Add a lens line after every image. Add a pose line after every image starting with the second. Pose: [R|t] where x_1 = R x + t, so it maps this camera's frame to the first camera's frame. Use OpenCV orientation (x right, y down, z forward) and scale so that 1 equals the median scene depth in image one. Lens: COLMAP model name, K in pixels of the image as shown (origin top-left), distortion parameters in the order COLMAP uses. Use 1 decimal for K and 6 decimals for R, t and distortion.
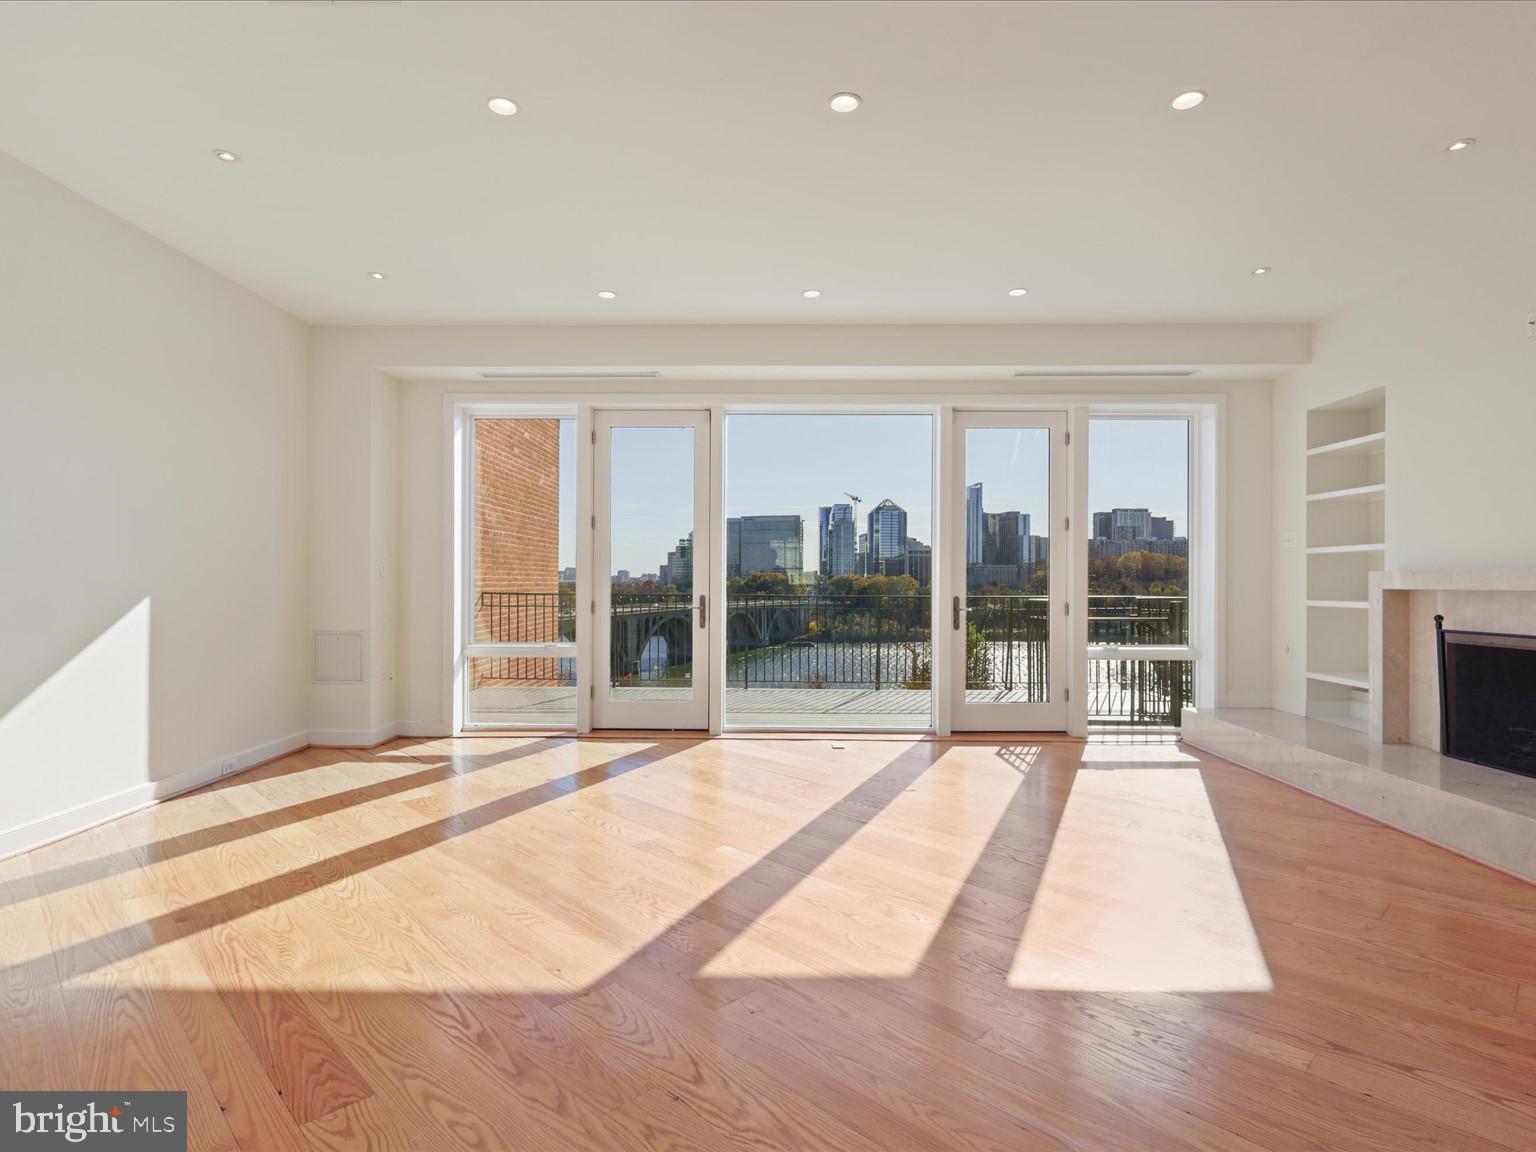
lens RADIAL K [[805.2, 0, 762.9], [0, 805.2, 589.4], [0, 0, 1]] dist [-0.000639, 0.000502]
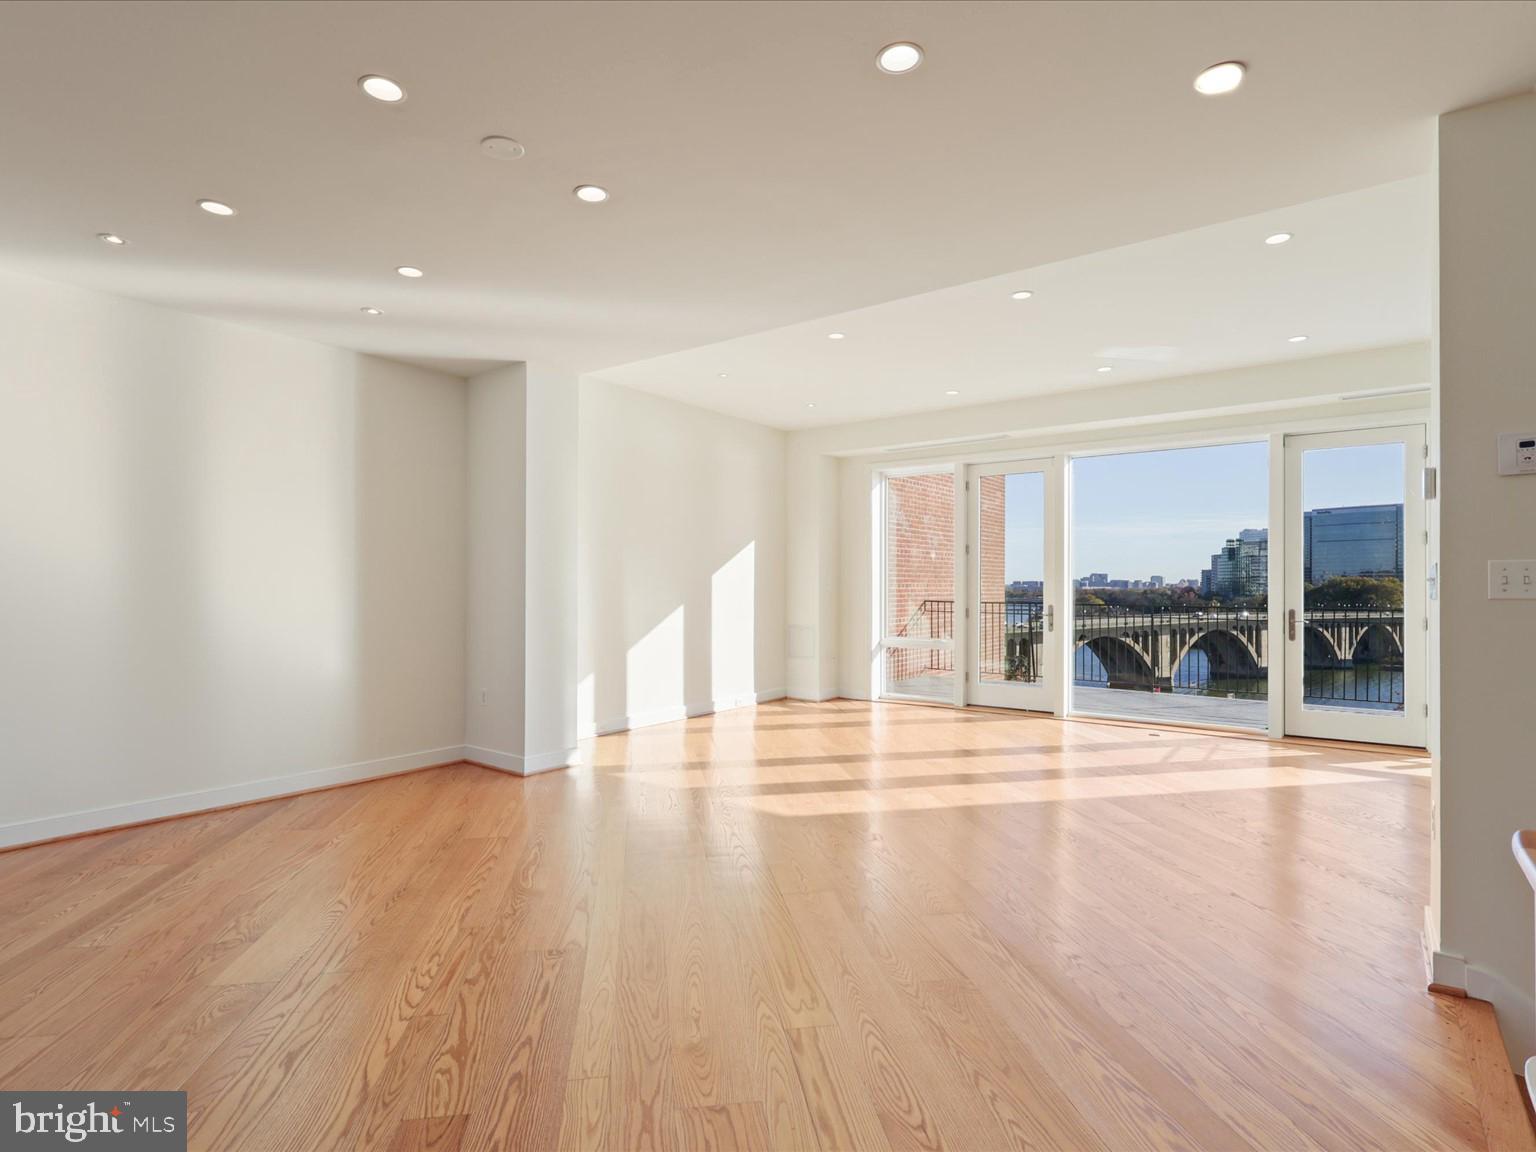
lens RADIAL K [[805.2, 0, 762.9], [0, 805.2, 589.4], [0, 0, 1]] dist [-0.000639, 0.000502]
pose [[0.811082, 0.001548, -0.584930, 0.294287], [-0.006416, 0.999960, -0.006251, -0.006585], [0.584897, 0.008822, 0.811060, -0.278423]]
